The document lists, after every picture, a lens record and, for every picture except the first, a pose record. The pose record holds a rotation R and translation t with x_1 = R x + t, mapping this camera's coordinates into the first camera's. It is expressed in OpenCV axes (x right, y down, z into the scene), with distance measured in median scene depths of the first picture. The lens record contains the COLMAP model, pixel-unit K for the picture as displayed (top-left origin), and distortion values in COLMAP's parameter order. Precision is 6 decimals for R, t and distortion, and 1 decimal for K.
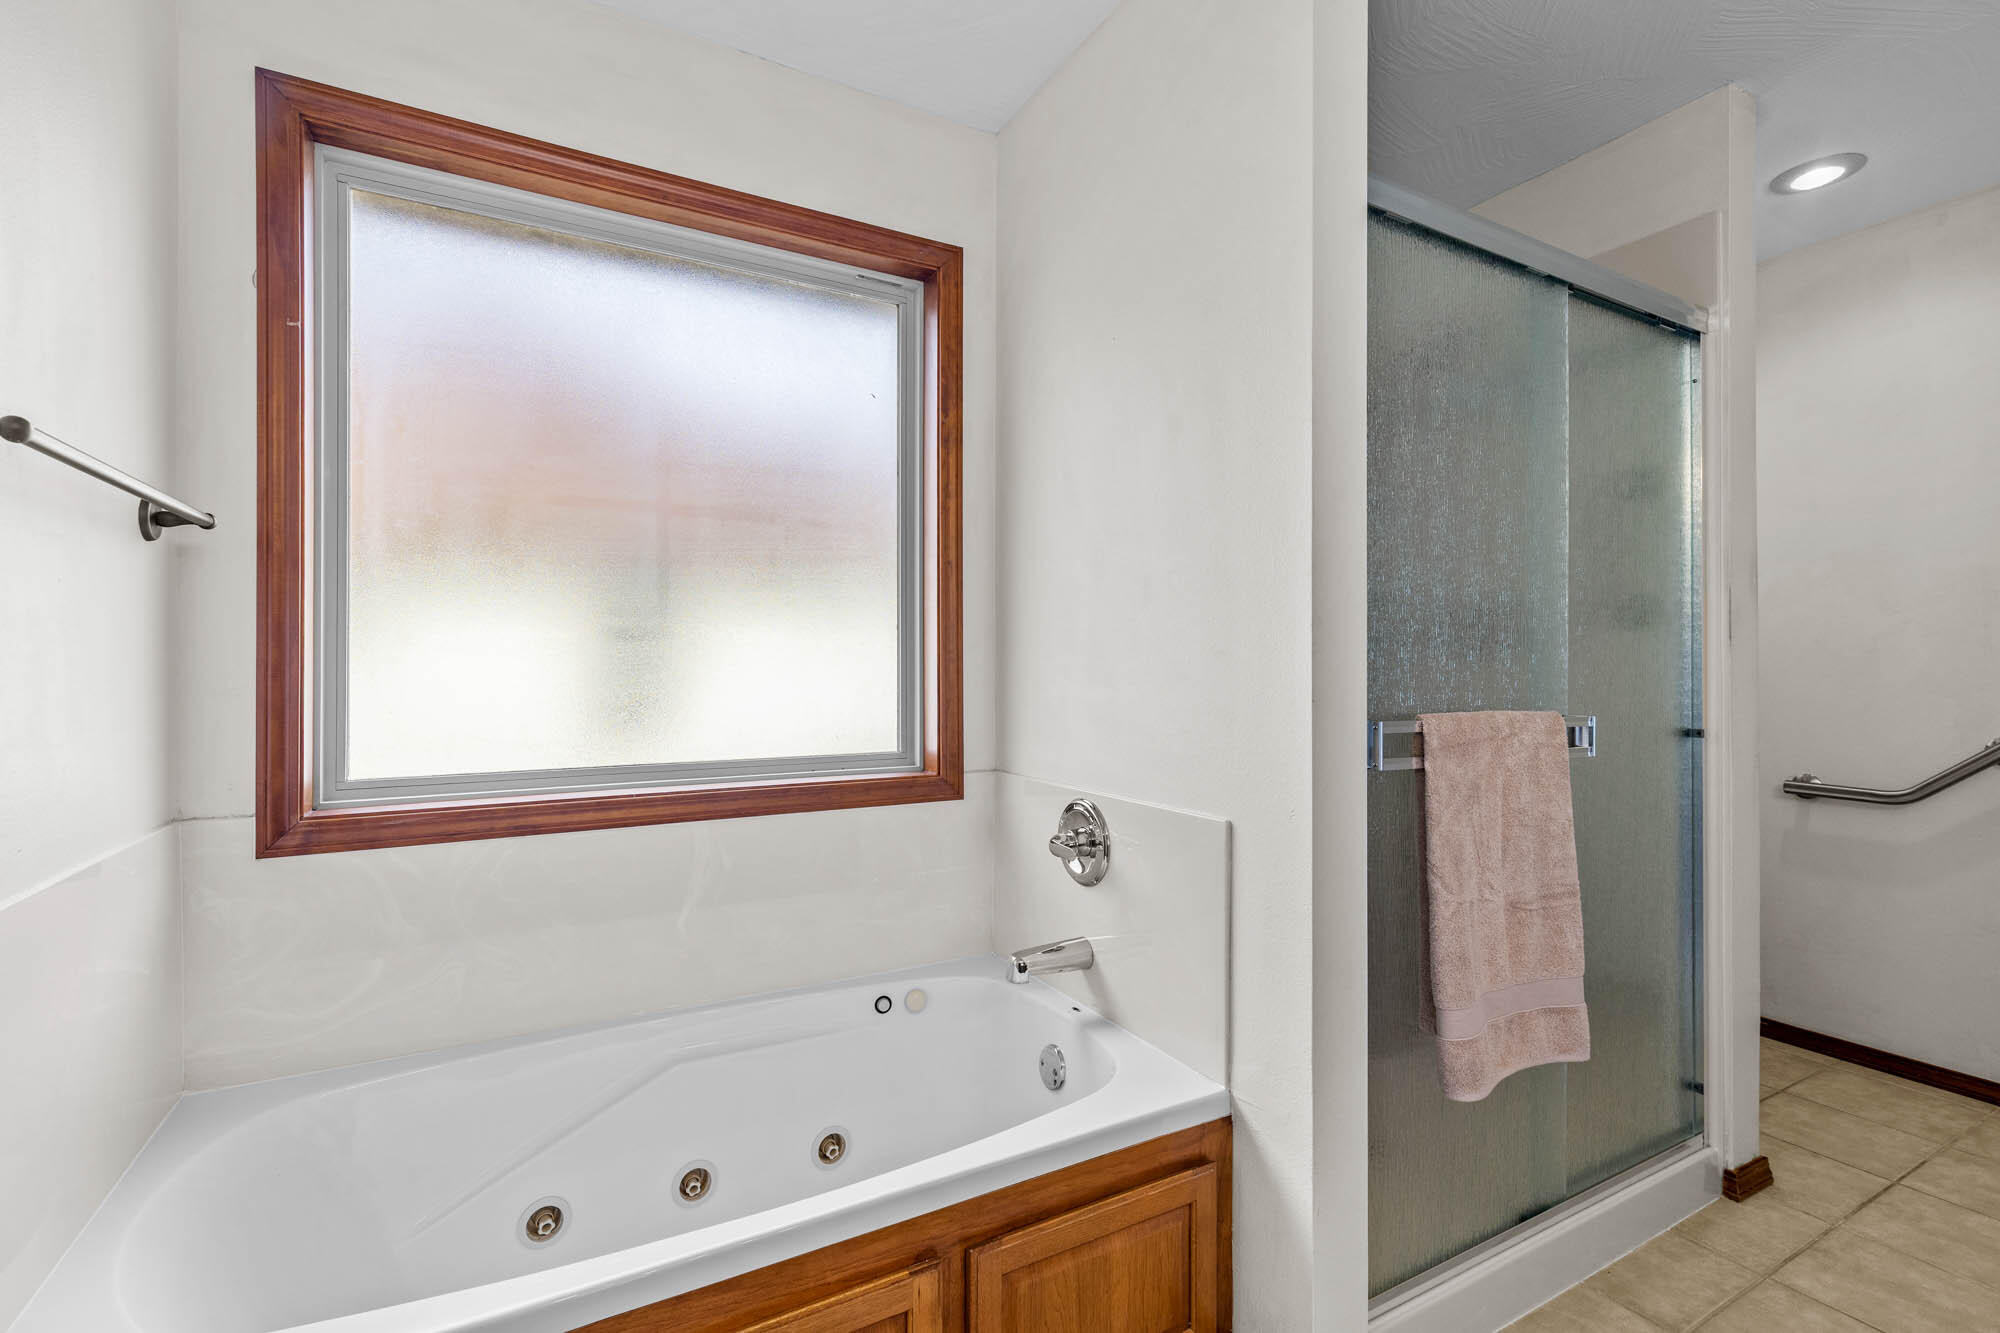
lens RADIAL K [[903.1, 0, 1006.0], [0, 903.1, 658.0], [0, 0, 1]] dist [0.002668, -0.000069]
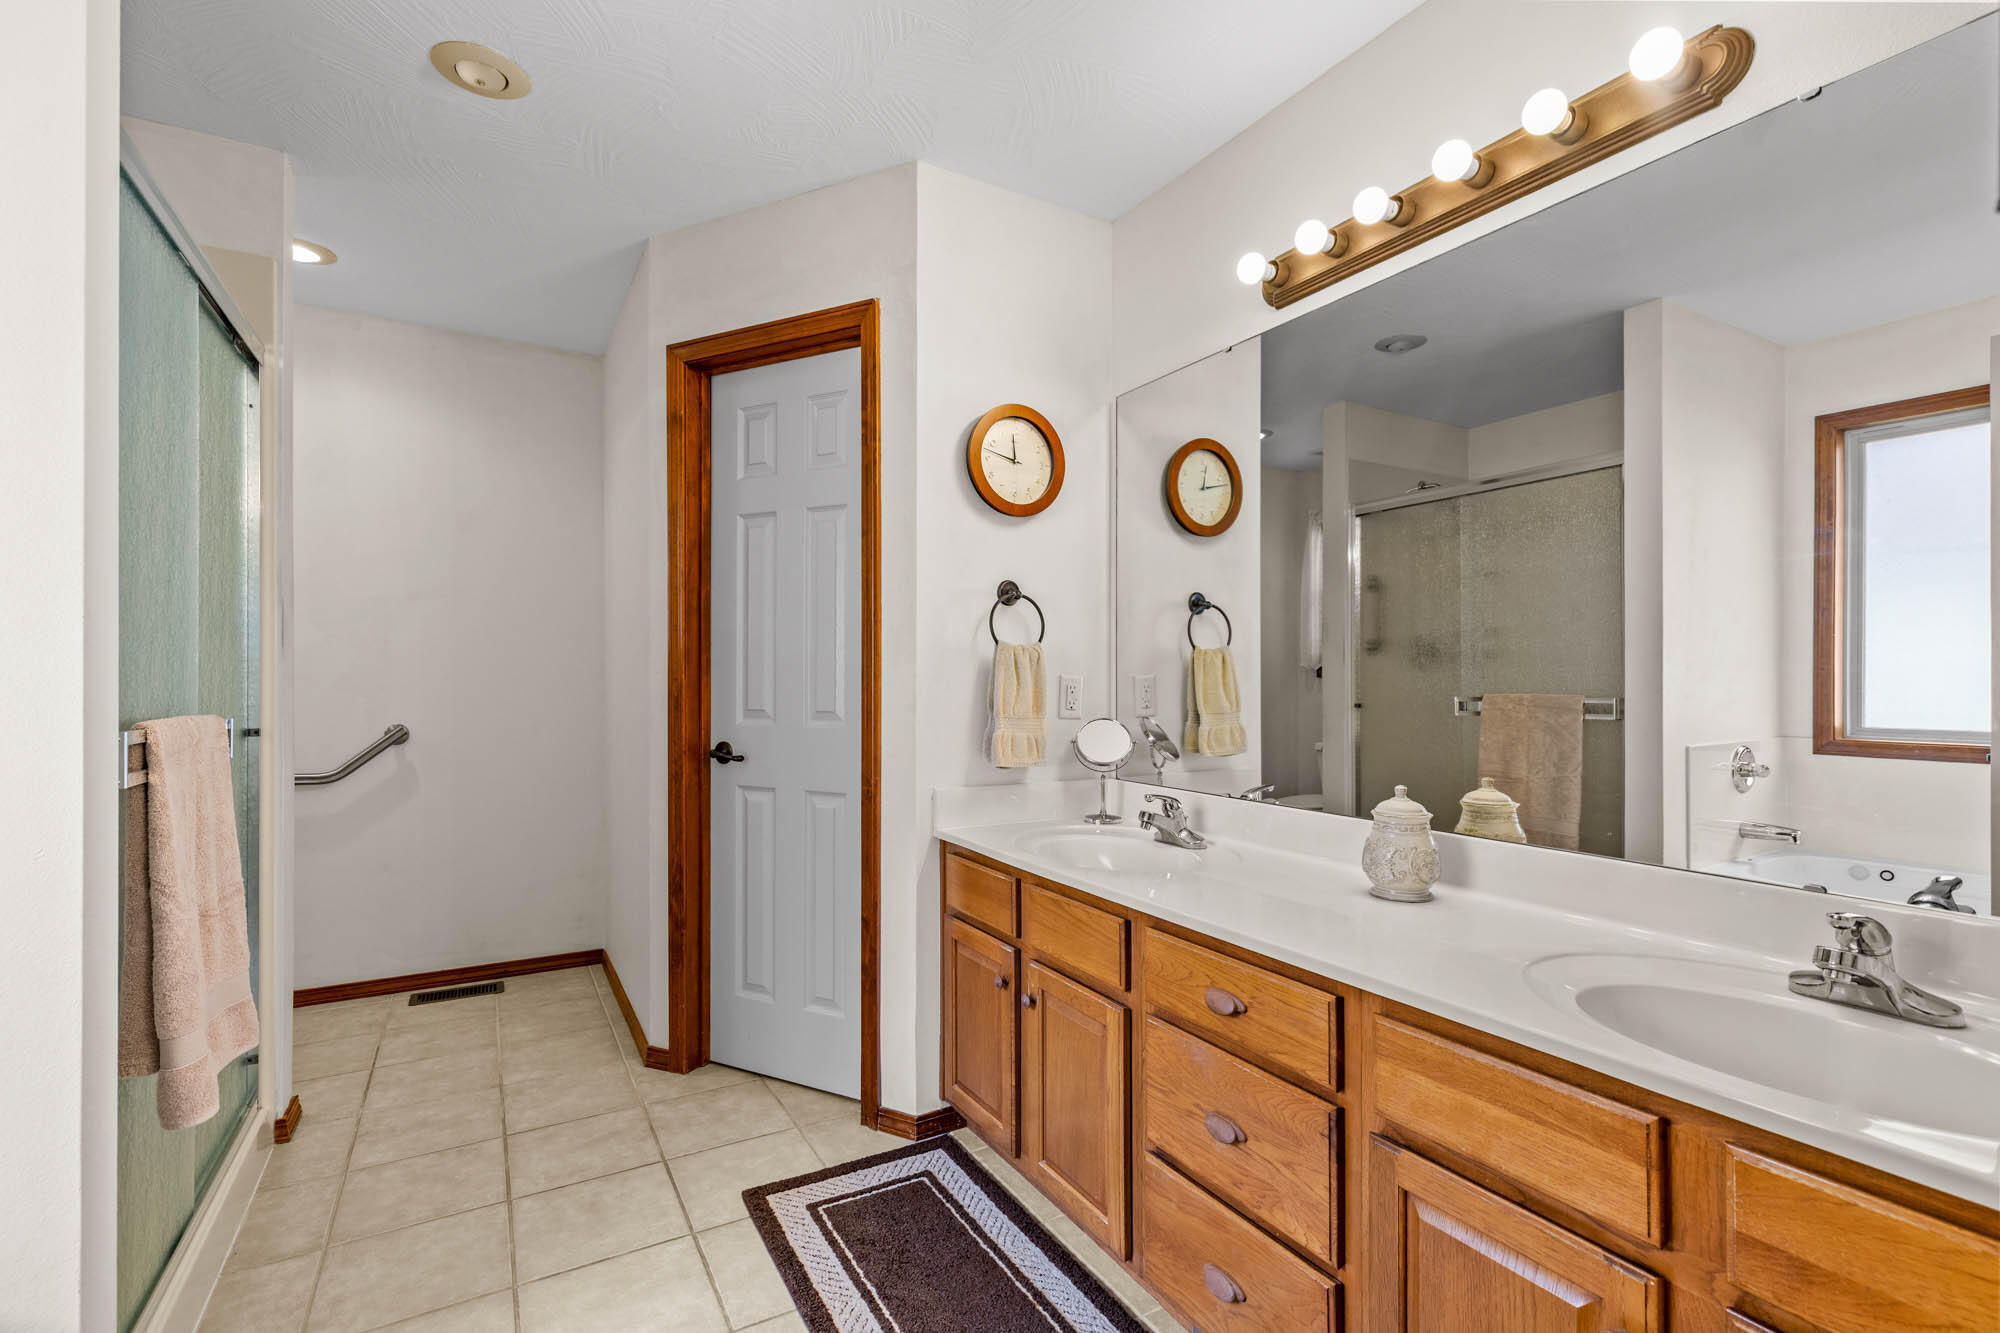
lens RADIAL K [[908.8, 0, 998.4], [0, 908.8, 672.4], [0, 0, 1]] dist [-0.000004, -0.000073]
pose [[-0.005683, 0.000321, 0.999984, -0.363118], [-0.008029, 0.999968, -0.000366, 0.005051], [-0.999952, -0.008031, -0.005680, 0.129012]]
